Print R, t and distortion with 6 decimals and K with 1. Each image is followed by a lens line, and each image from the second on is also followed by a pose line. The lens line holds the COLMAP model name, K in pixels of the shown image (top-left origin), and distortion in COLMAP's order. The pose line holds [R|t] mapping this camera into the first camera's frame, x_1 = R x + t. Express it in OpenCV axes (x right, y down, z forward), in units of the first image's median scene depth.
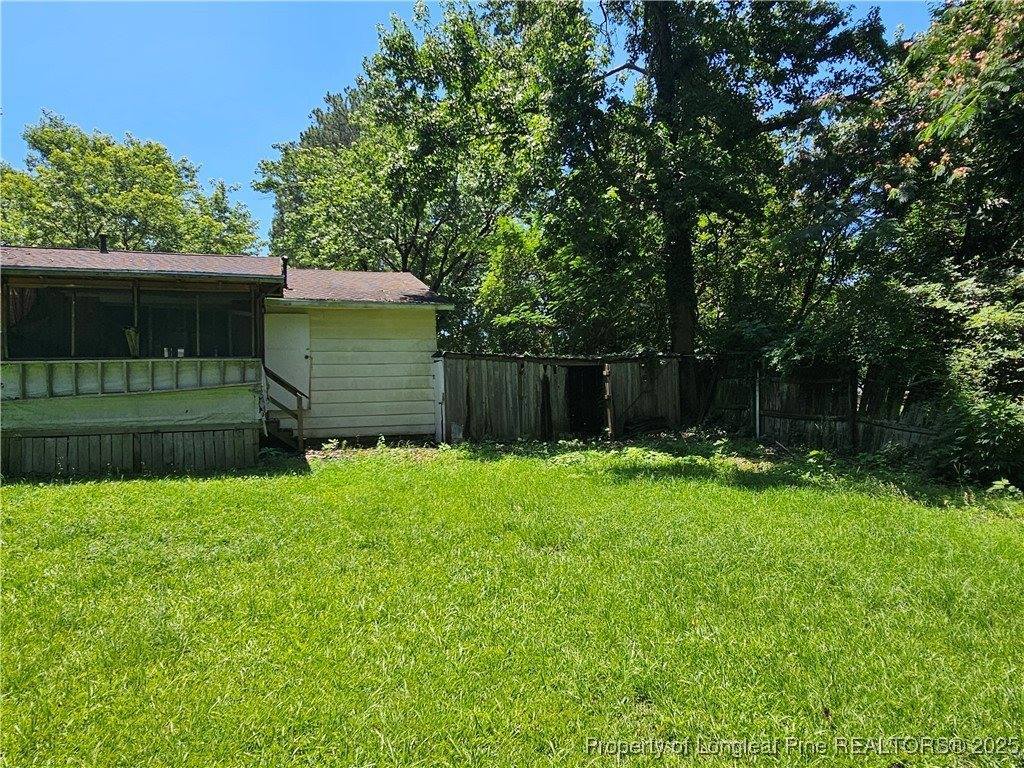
lens RADIAL K [[653.4, 0, 512.9], [0, 653.4, 389.3], [0, 0, 1]] dist [0.000912, 0.001875]
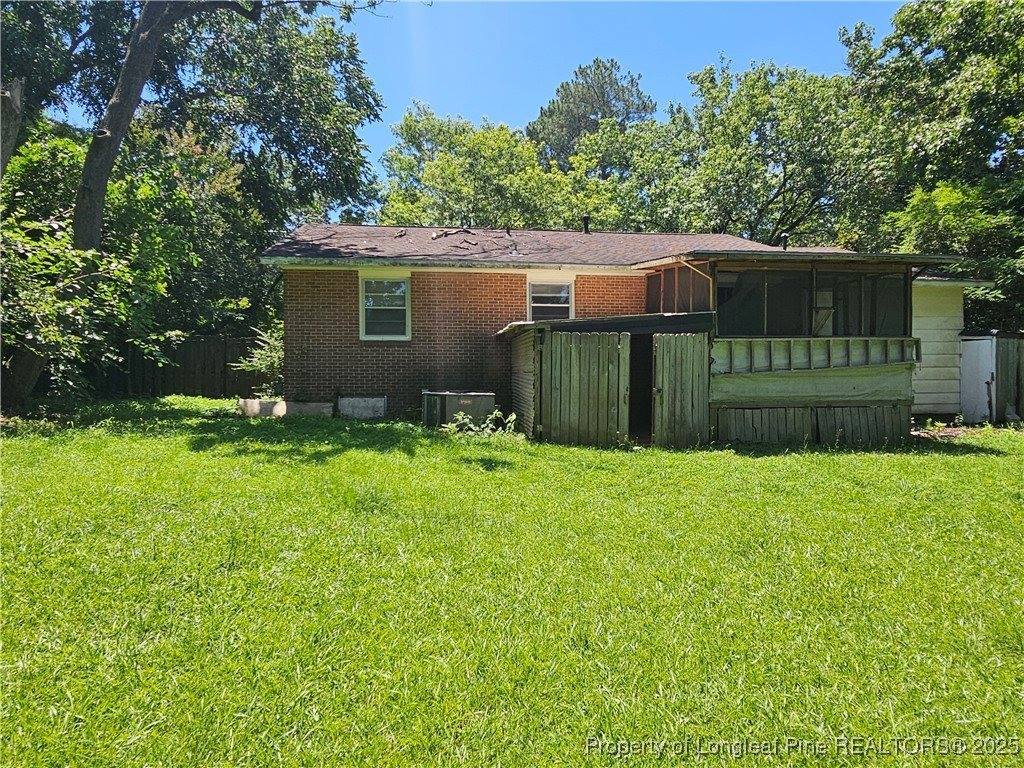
lens RADIAL K [[653.4, 0, 512.4], [0, 653.4, 377.7], [0, 0, 1]] dist [0.000912, 0.001875]
pose [[0.973356, 0.025484, -0.227878, -0.816033], [-0.018898, 0.999340, 0.031038, -0.004659], [0.228518, -0.025904, 0.973195, -0.153697]]
